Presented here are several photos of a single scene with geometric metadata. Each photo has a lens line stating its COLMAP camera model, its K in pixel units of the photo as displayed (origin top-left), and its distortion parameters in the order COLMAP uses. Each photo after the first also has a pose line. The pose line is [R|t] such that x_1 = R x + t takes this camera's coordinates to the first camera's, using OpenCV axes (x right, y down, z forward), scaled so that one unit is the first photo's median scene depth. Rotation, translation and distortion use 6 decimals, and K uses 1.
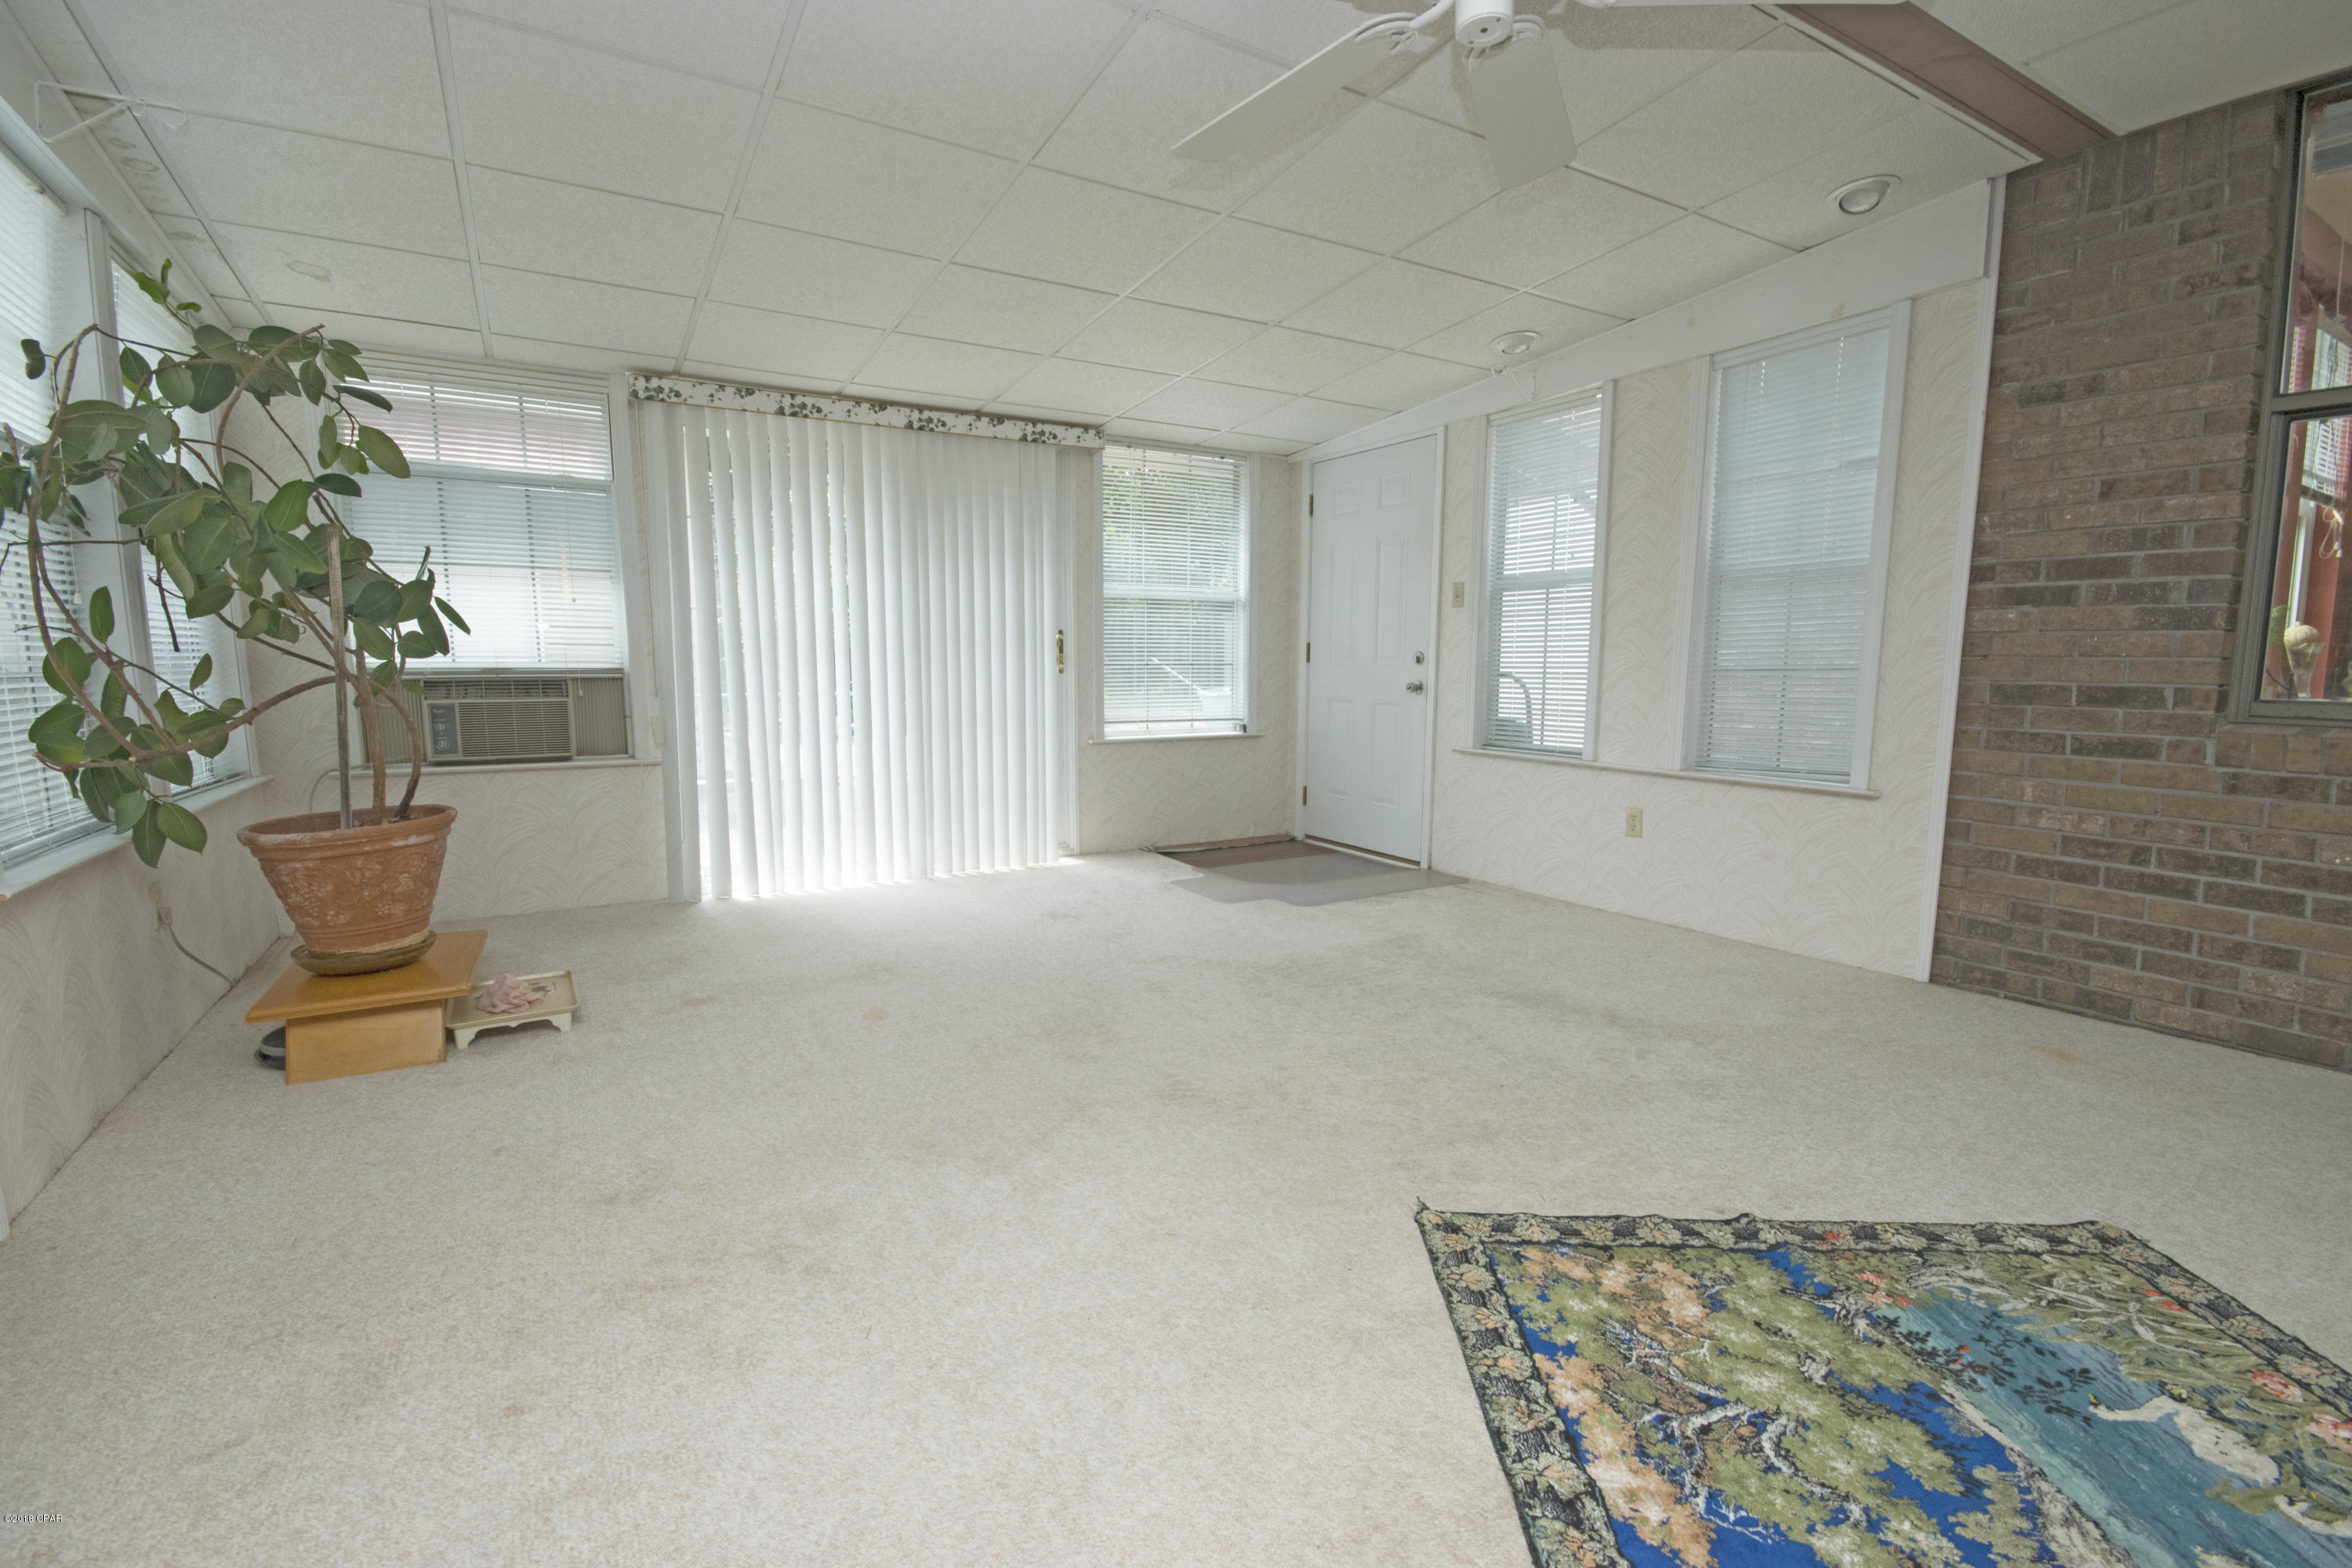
lens RADIAL K [[1026.2, 0, 1176.0], [0, 1026.2, 784.0], [0, 0, 1]] dist [0.026350, -0.020147]
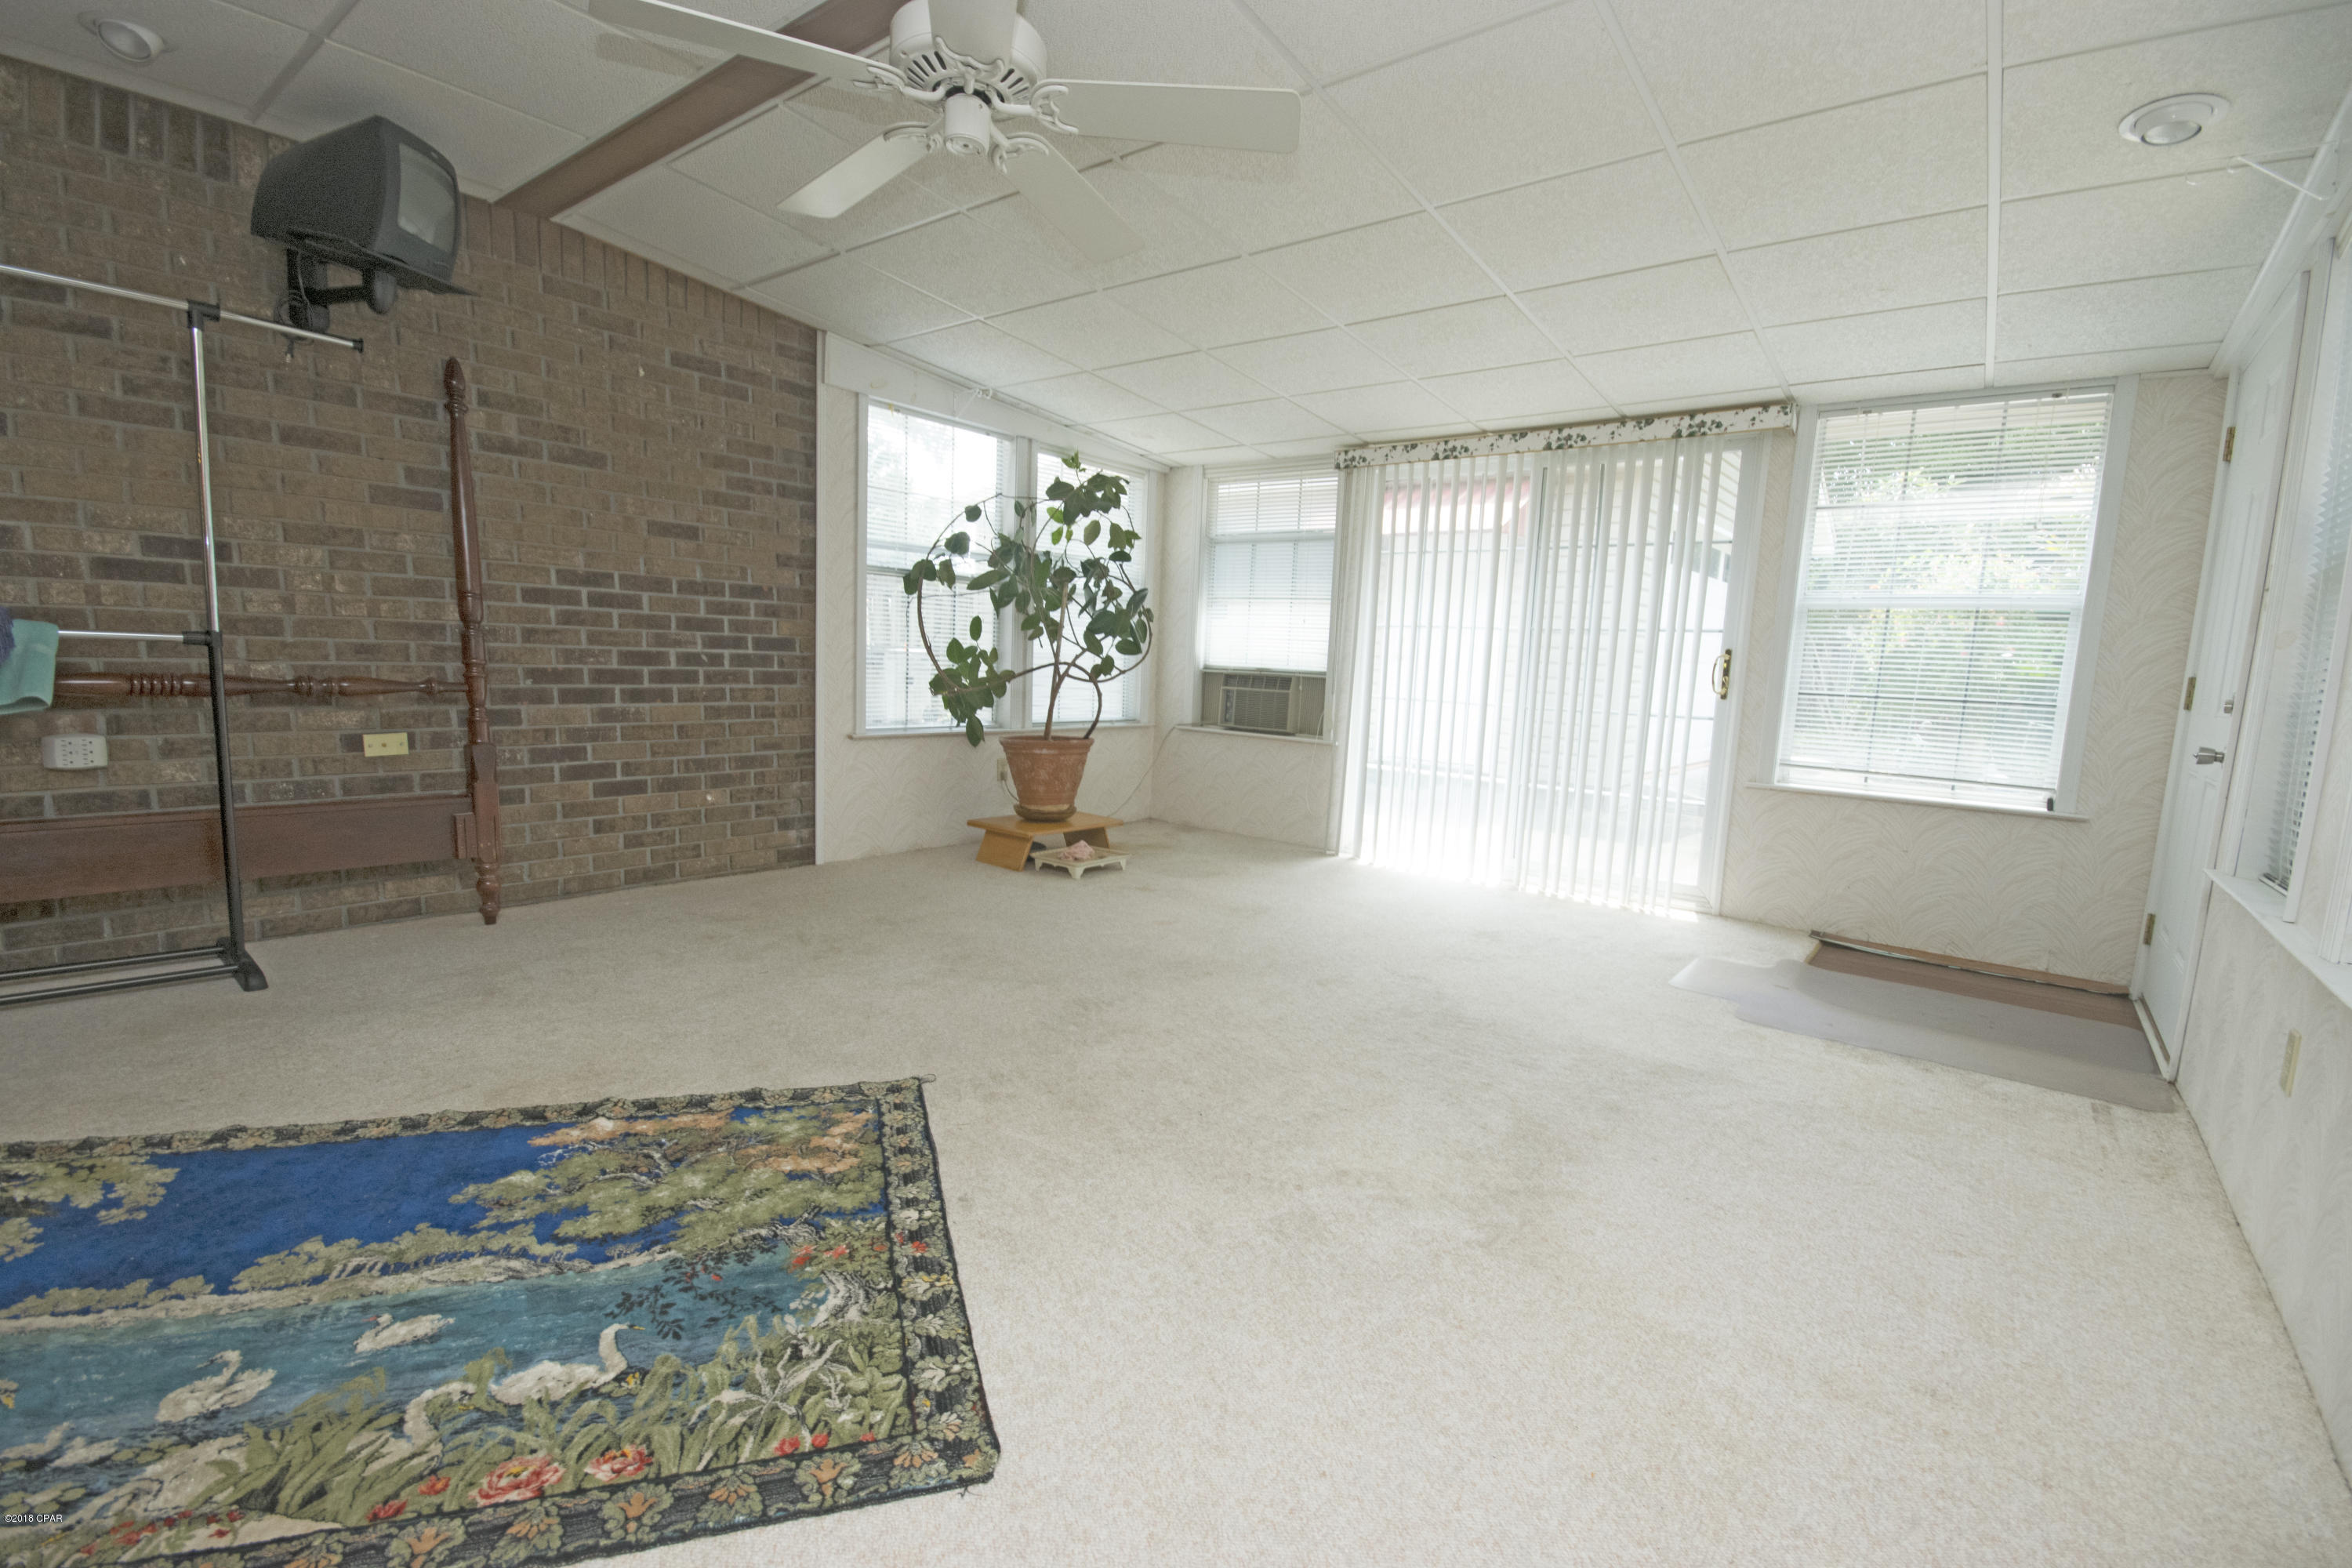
lens RADIAL K [[1033.8, 0, 1176.0], [0, 1033.8, 784.0], [0, 0, 1]] dist [-0.007191, 0.000031]
pose [[0.358608, 0.128825, -0.924556, 0.792025], [-0.158226, 0.984489, 0.075805, -0.048052], [0.919981, 0.119105, 0.373429, 0.415009]]
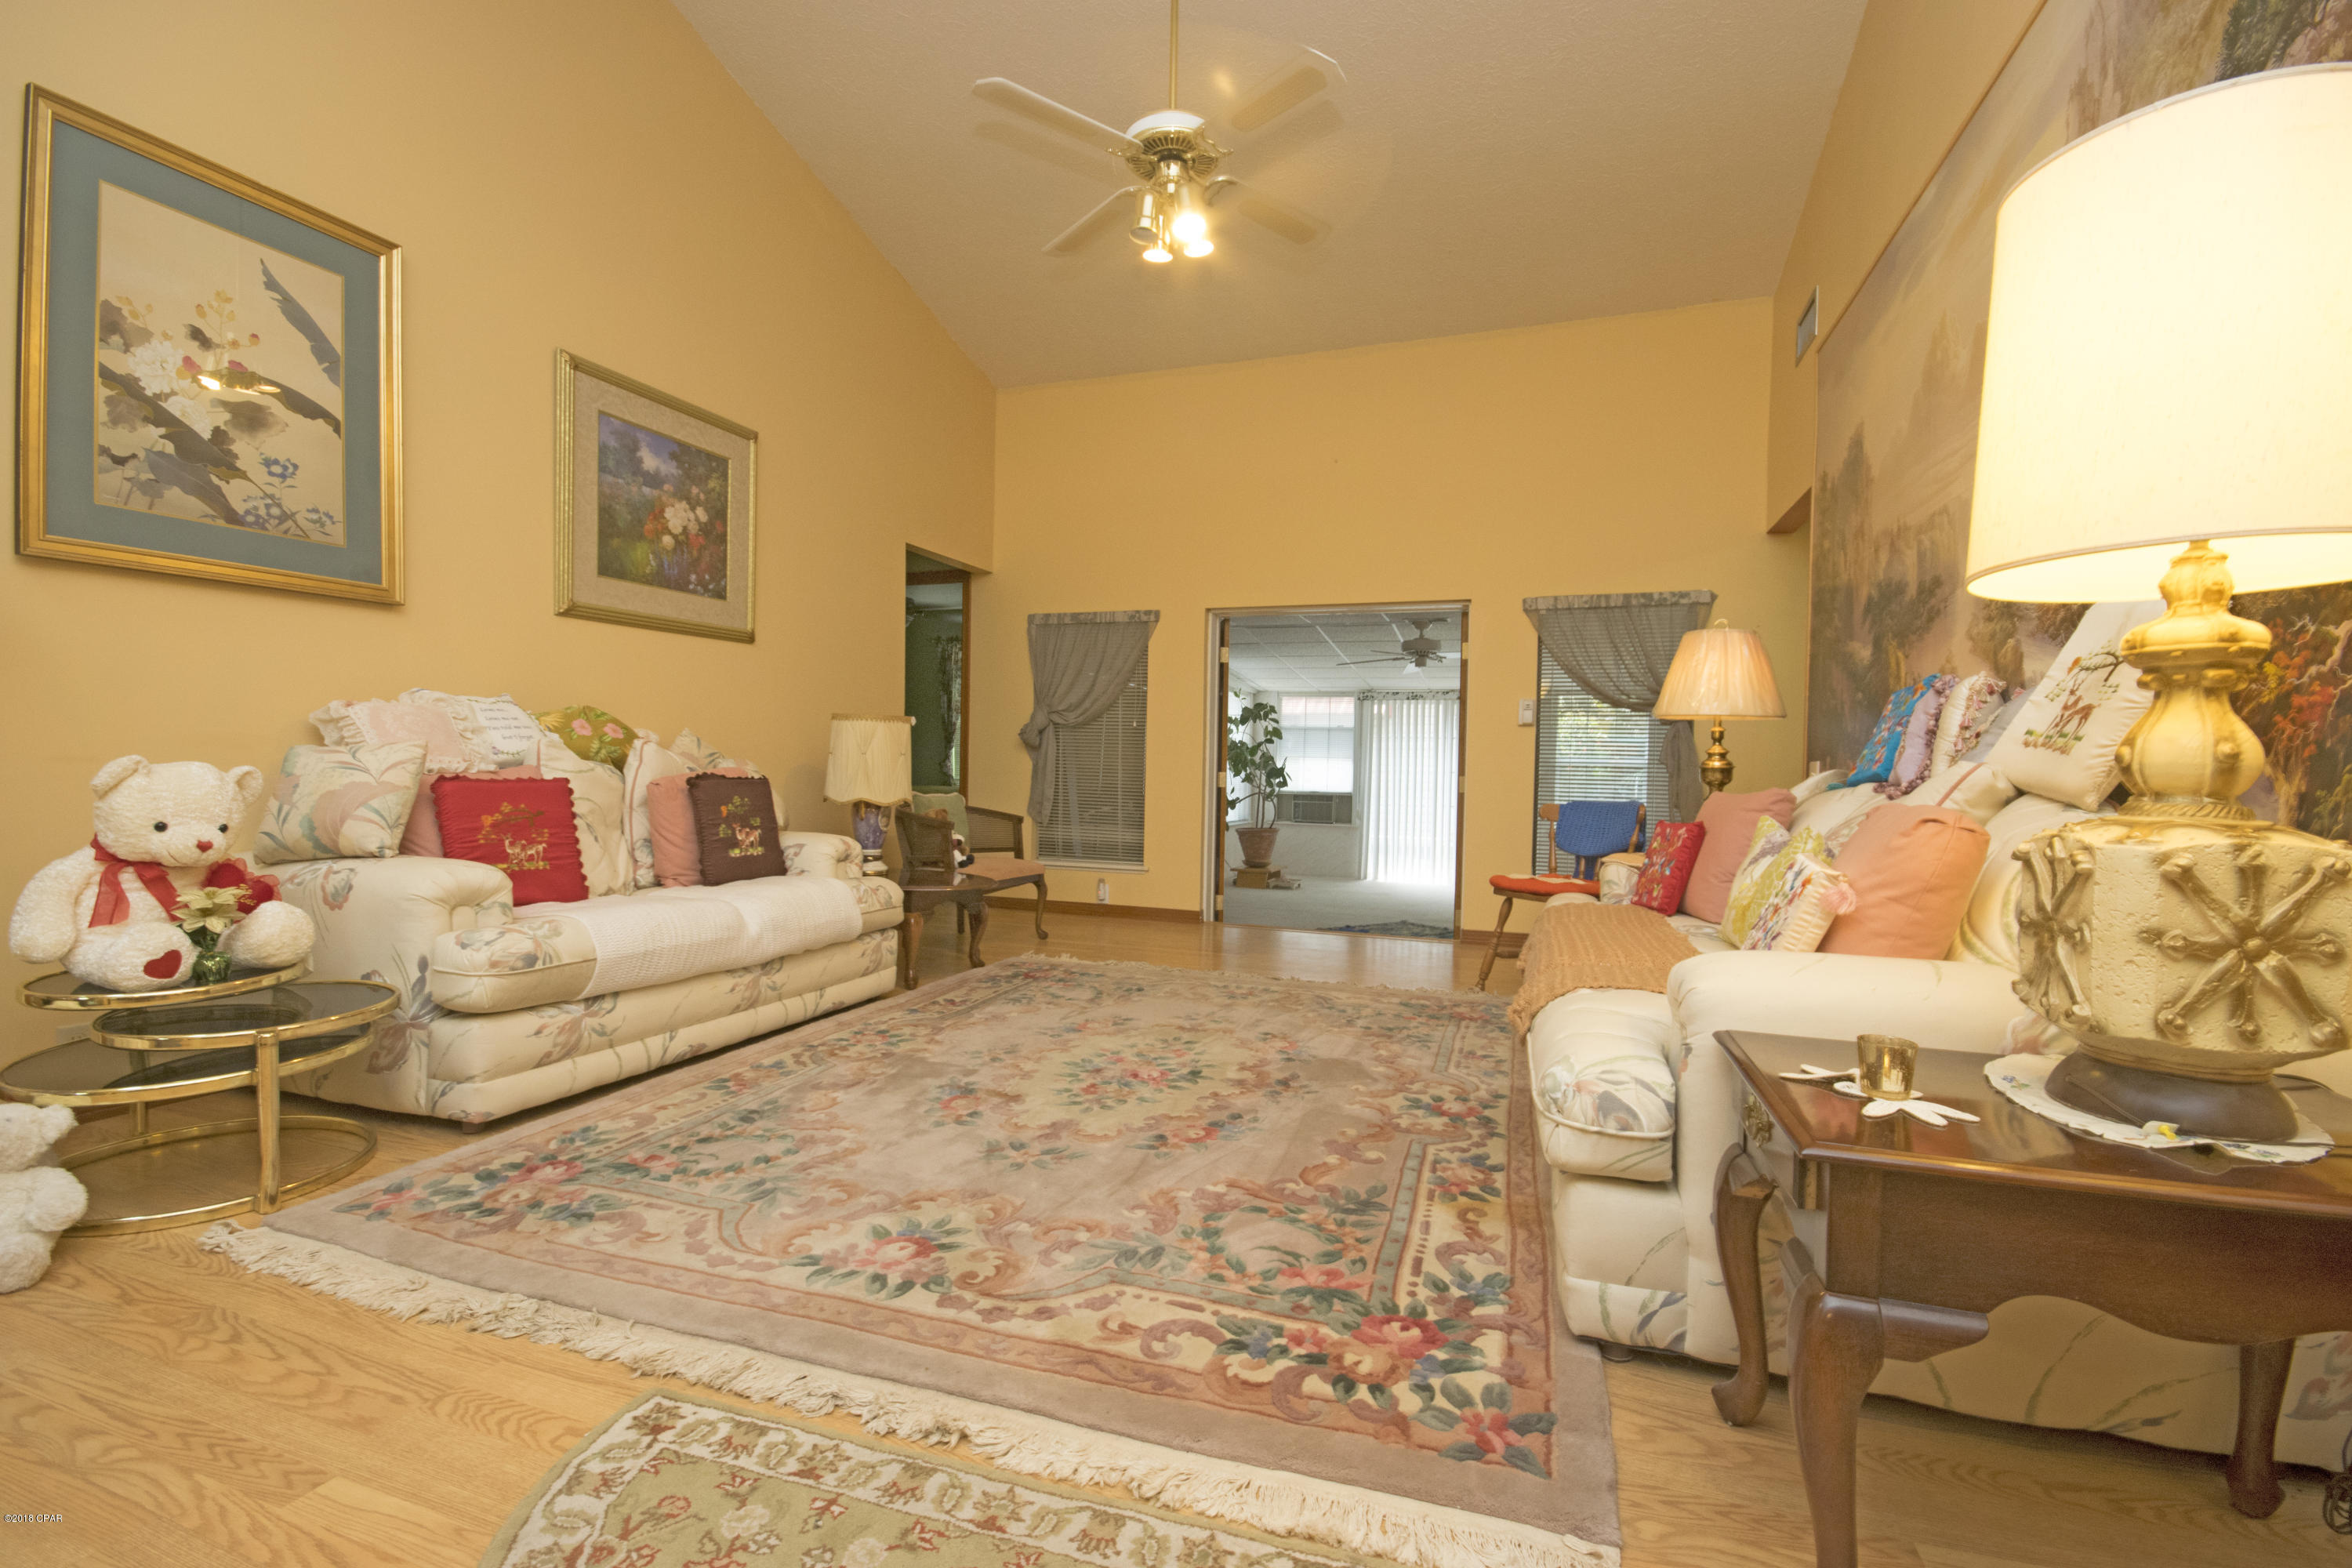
lens RADIAL K [[1033.8, 0, 1176.0], [0, 1033.8, 784.0], [0, 0, 1]] dist [-0.007191, 0.000031]
pose [[0.647998, 0.025181, -0.761225, 1.540095], [-0.117312, 0.990826, -0.067087, 0.128173], [0.752553, 0.132774, 0.645008, -1.385219]]
